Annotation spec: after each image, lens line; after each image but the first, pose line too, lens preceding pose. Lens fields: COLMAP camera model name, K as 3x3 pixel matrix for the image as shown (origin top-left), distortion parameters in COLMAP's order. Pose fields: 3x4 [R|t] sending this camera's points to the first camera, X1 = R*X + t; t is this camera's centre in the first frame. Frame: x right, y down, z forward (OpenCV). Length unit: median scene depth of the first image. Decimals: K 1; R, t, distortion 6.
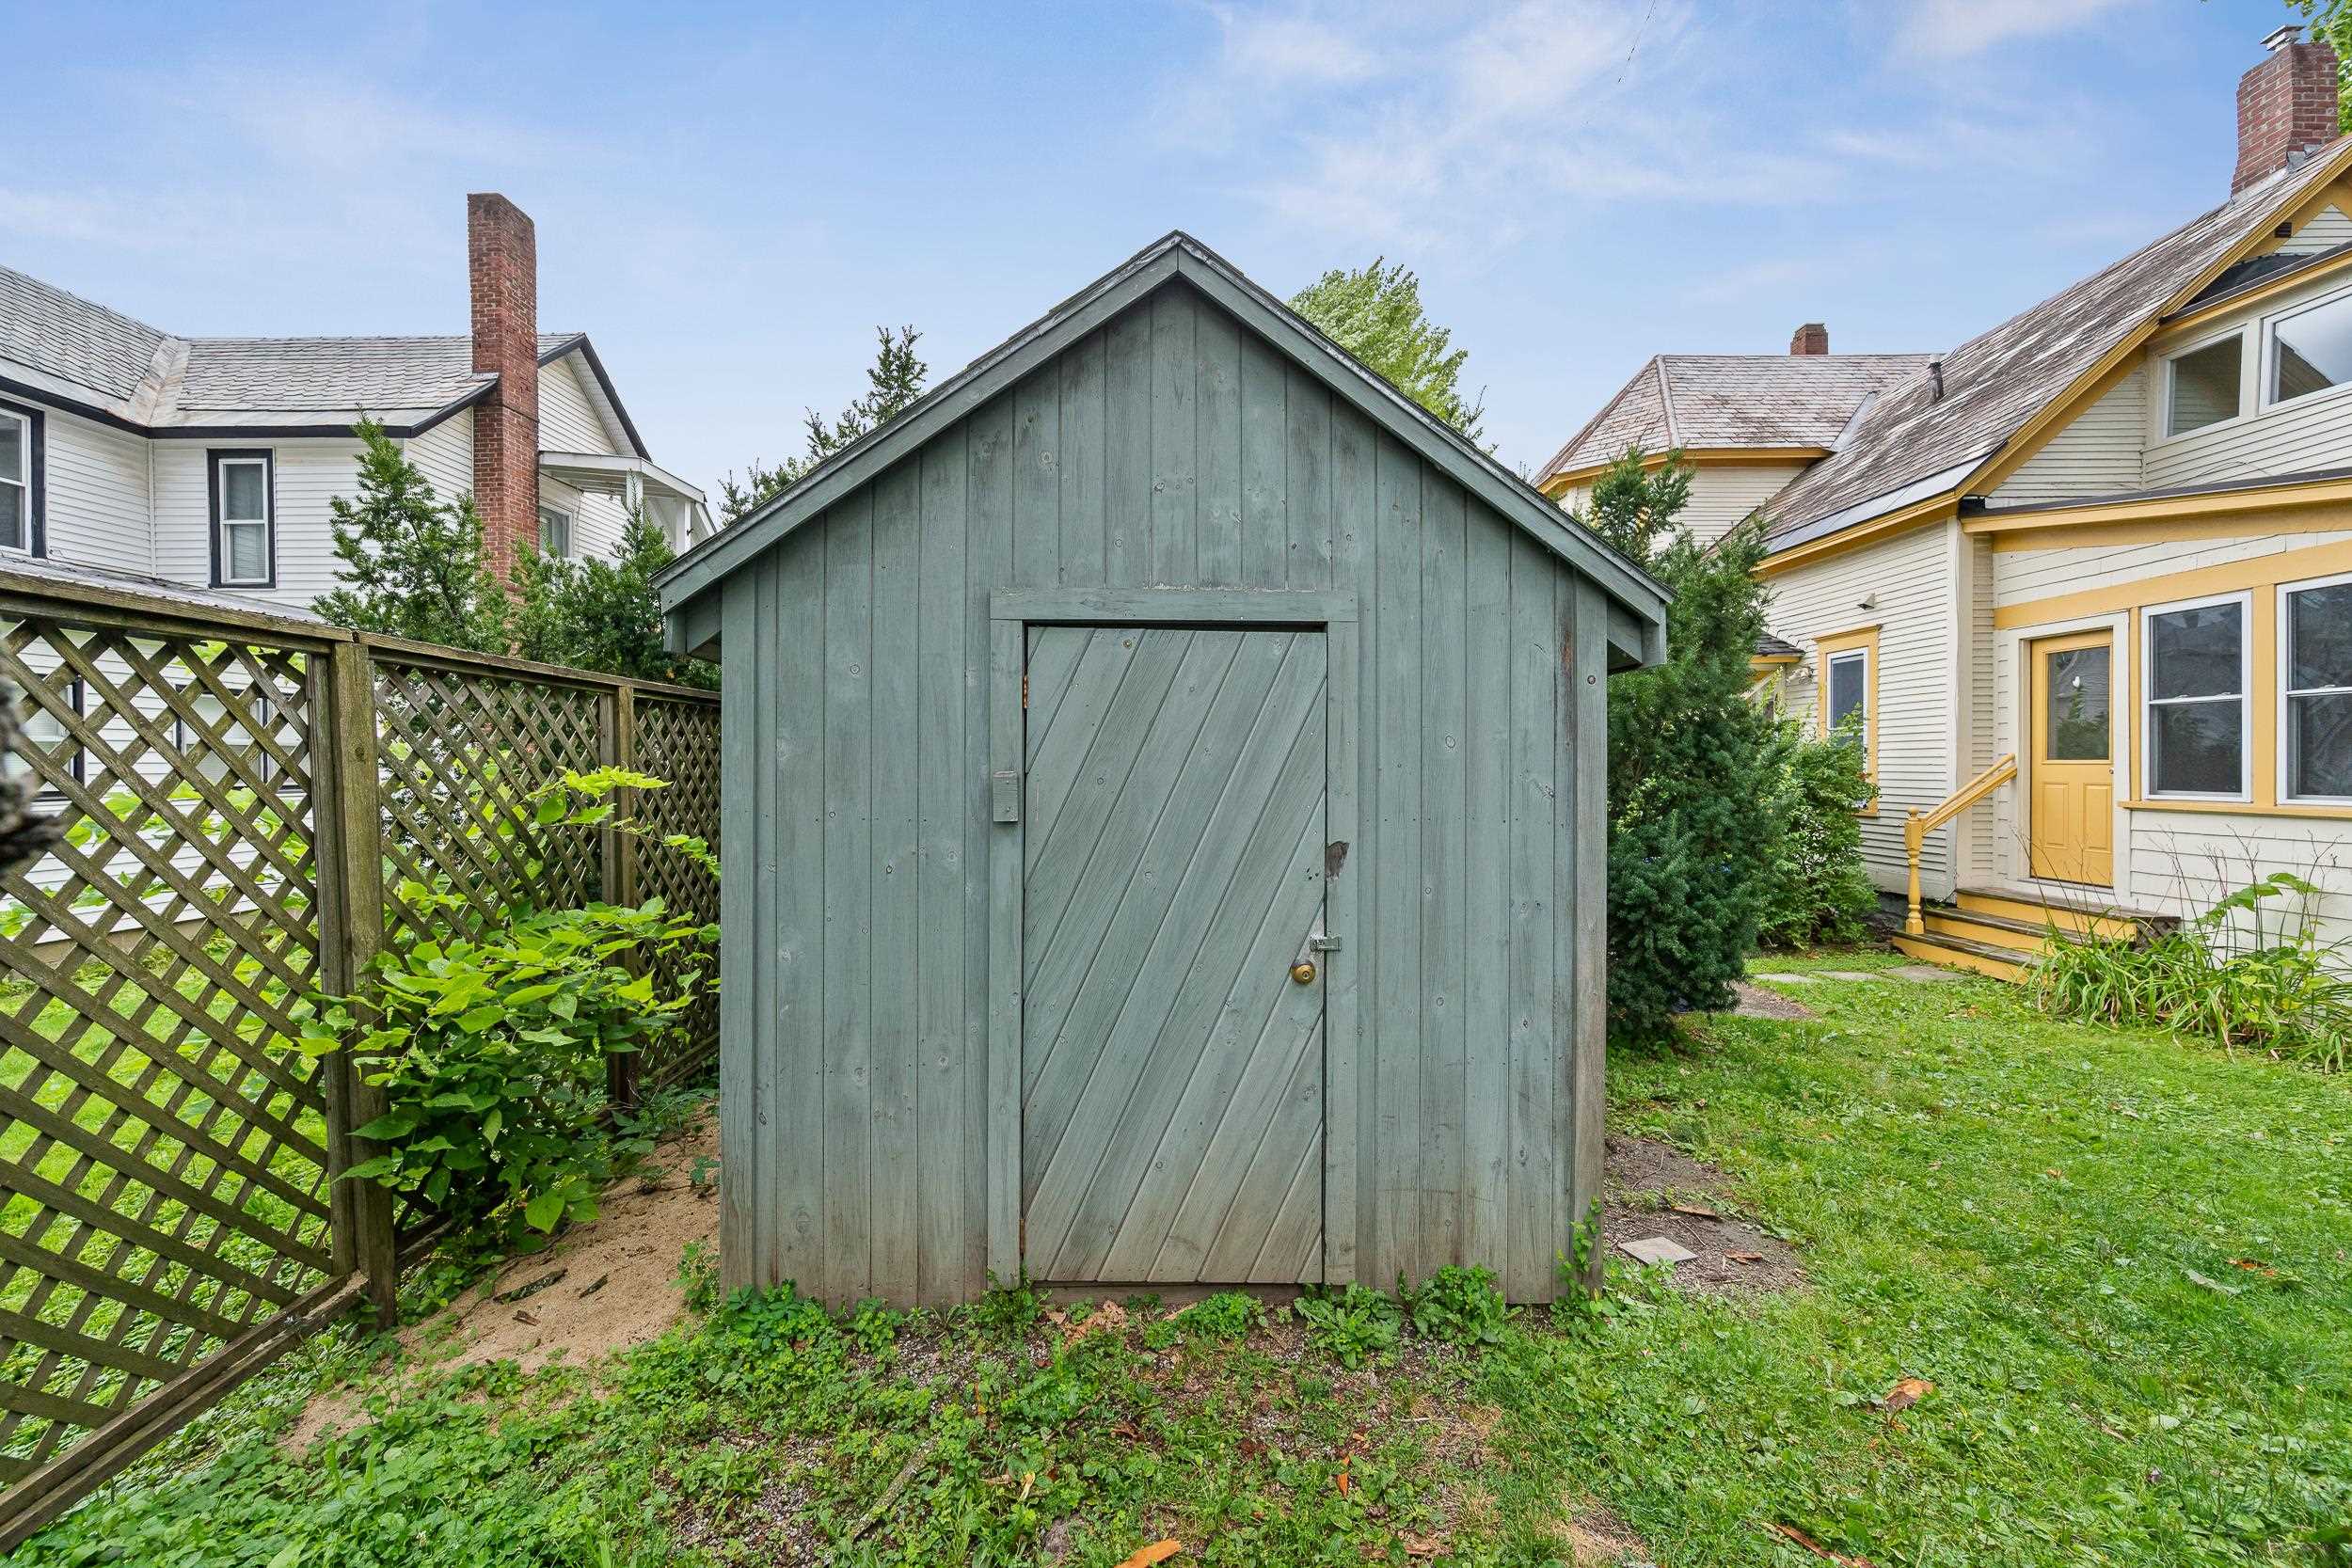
lens RADIAL K [[920.6, 0, 1179.3], [0, 920.6, 766.3], [0, 0, 1]] dist [-0.001005, 0.000149]
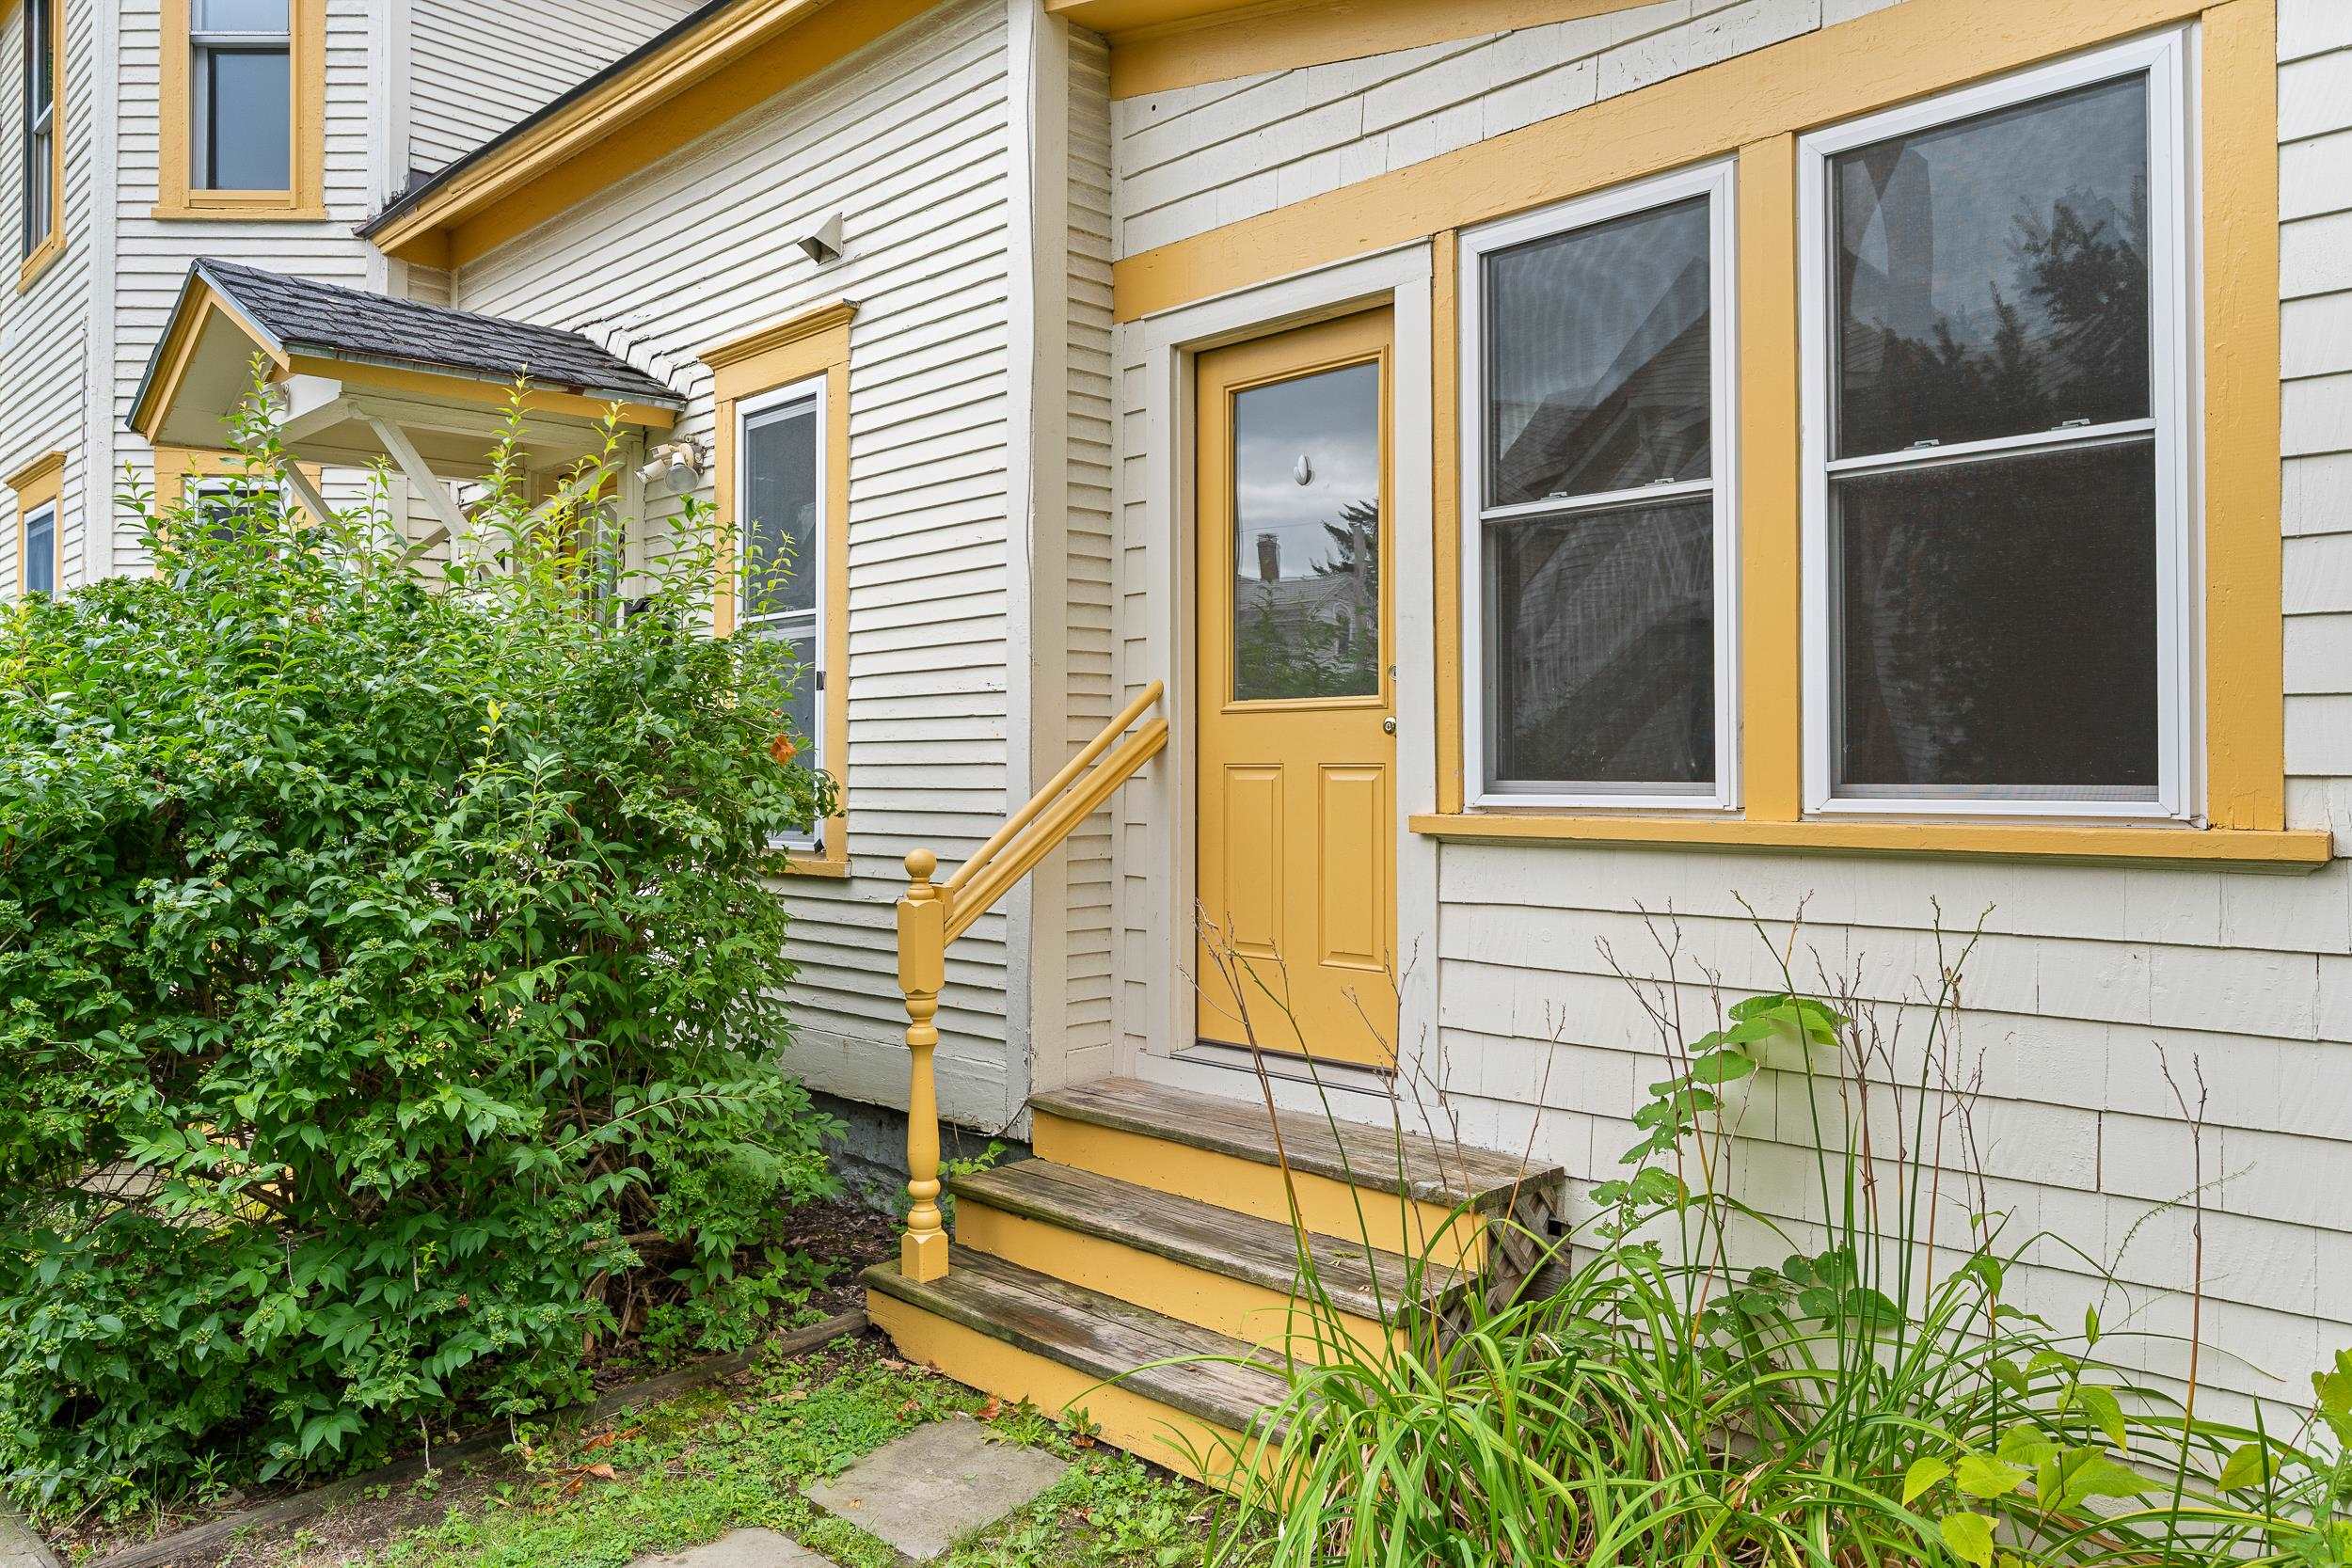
lens RADIAL K [[1618.4, 0, 1170.4], [0, 1618.4, 745.3], [0, 0, 1]] dist [0.000082, 0.000997]
pose [[0.699447, 0.010948, 0.714601, 0.637806], [0.002461, 0.999840, -0.017726, 0.026601], [-0.714681, 0.014157, 0.699308, 0.765571]]
